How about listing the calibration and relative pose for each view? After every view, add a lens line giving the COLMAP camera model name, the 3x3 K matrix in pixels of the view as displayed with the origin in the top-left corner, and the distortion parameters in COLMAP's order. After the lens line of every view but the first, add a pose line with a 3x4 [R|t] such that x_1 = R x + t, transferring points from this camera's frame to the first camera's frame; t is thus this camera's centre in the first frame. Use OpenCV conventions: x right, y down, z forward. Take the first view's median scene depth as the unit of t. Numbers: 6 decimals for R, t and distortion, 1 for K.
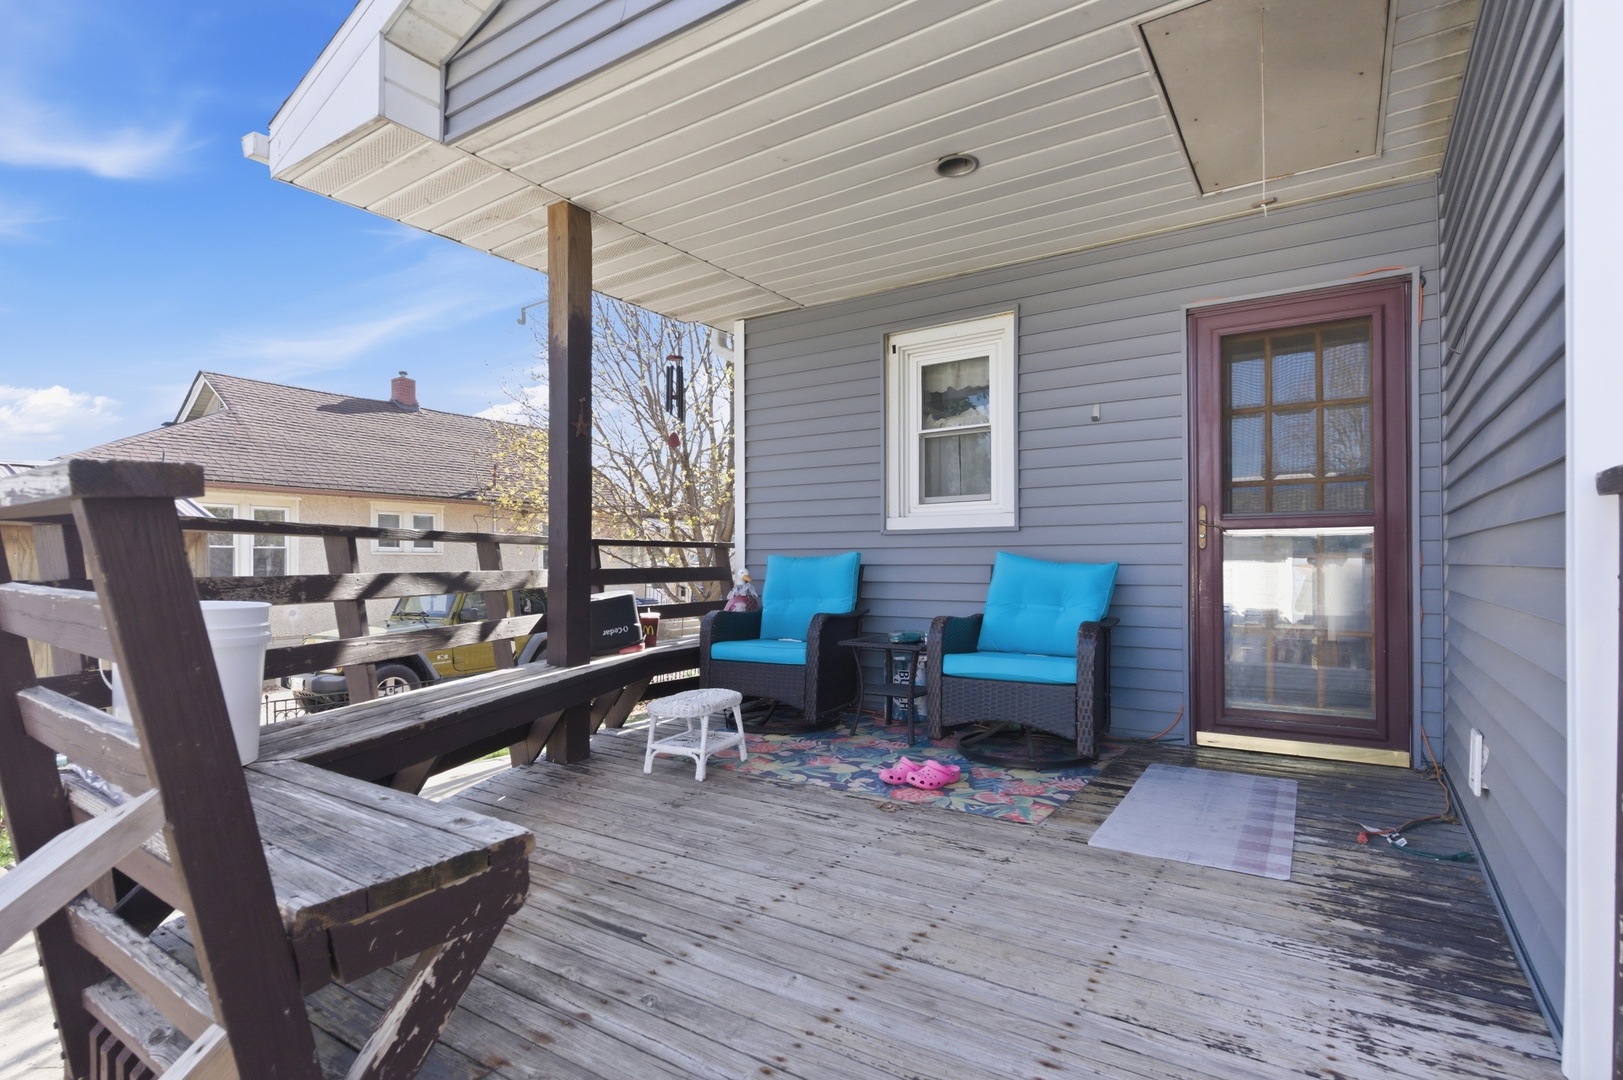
lens RADIAL K [[804.9, 0, 808.0], [0, 804.9, 558.2], [0, 0, 1]] dist [-0.001066, -0.000179]
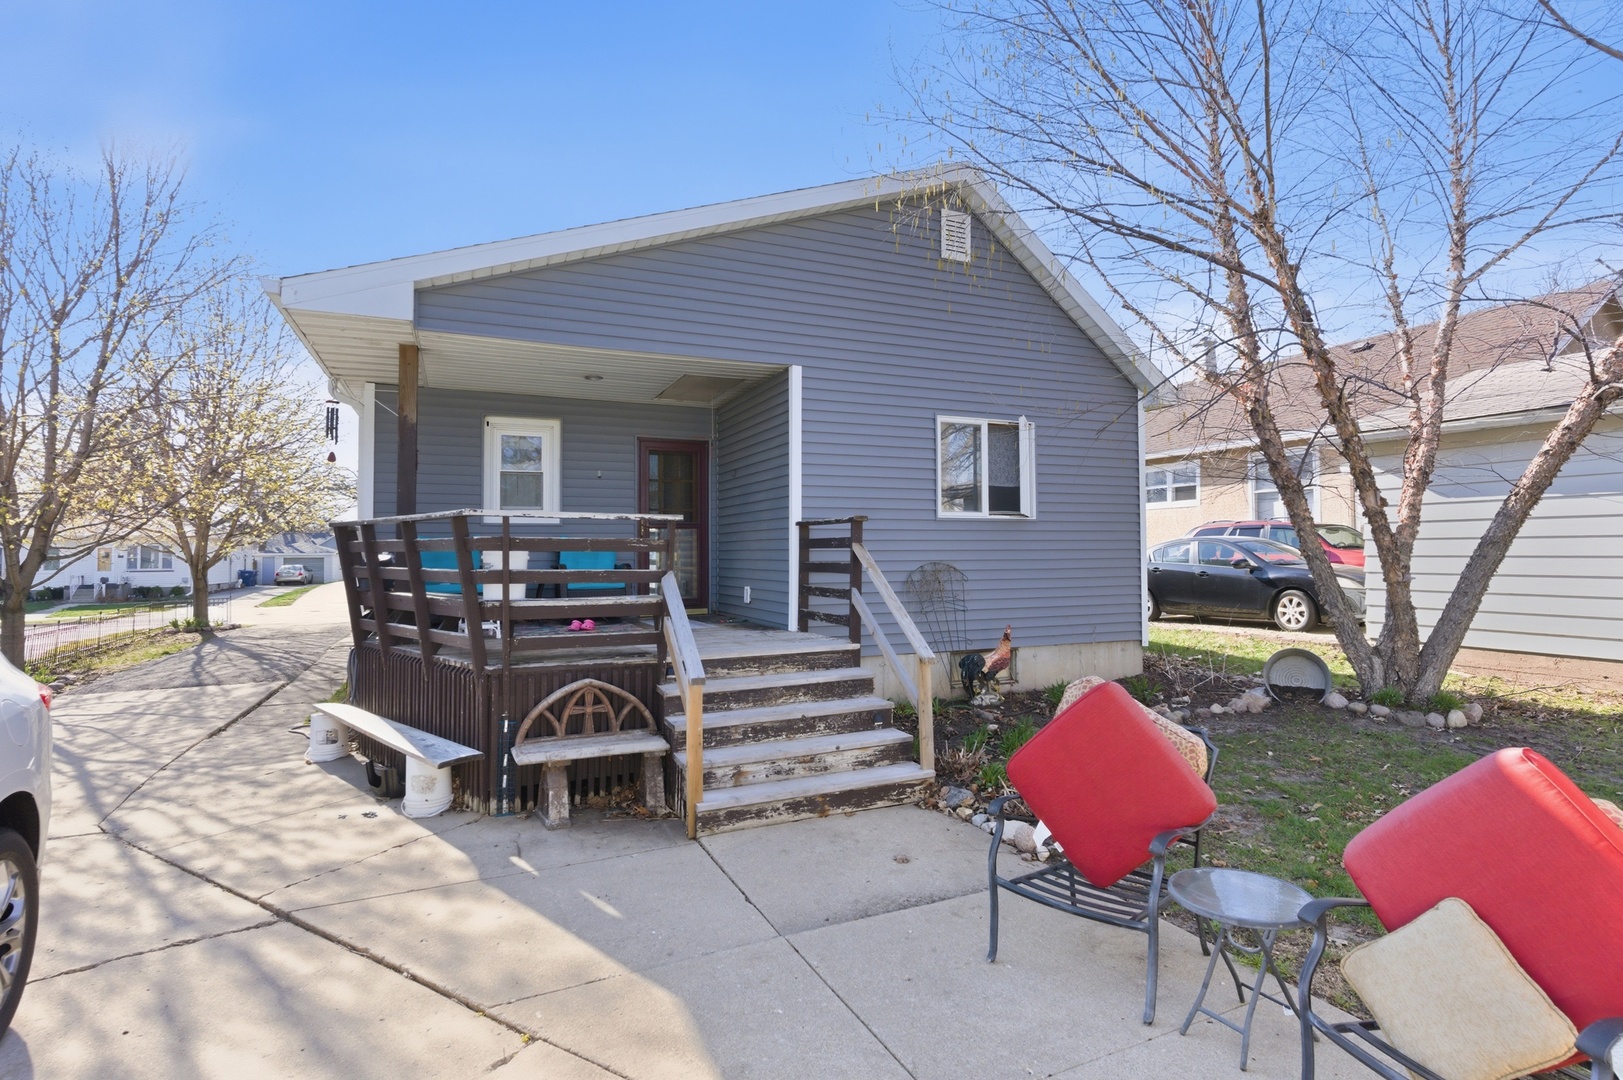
lens RADIAL K [[783.0, 0, 811.5], [0, 783.0, 540.0], [0, 0, 1]] dist [0.000569, -0.000325]
pose [[0.541812, 0.013765, 0.840387, -0.980802], [-0.002128, 0.999885, -0.015005, 0.029252], [-0.840497, 0.006342, 0.541779, -0.573044]]
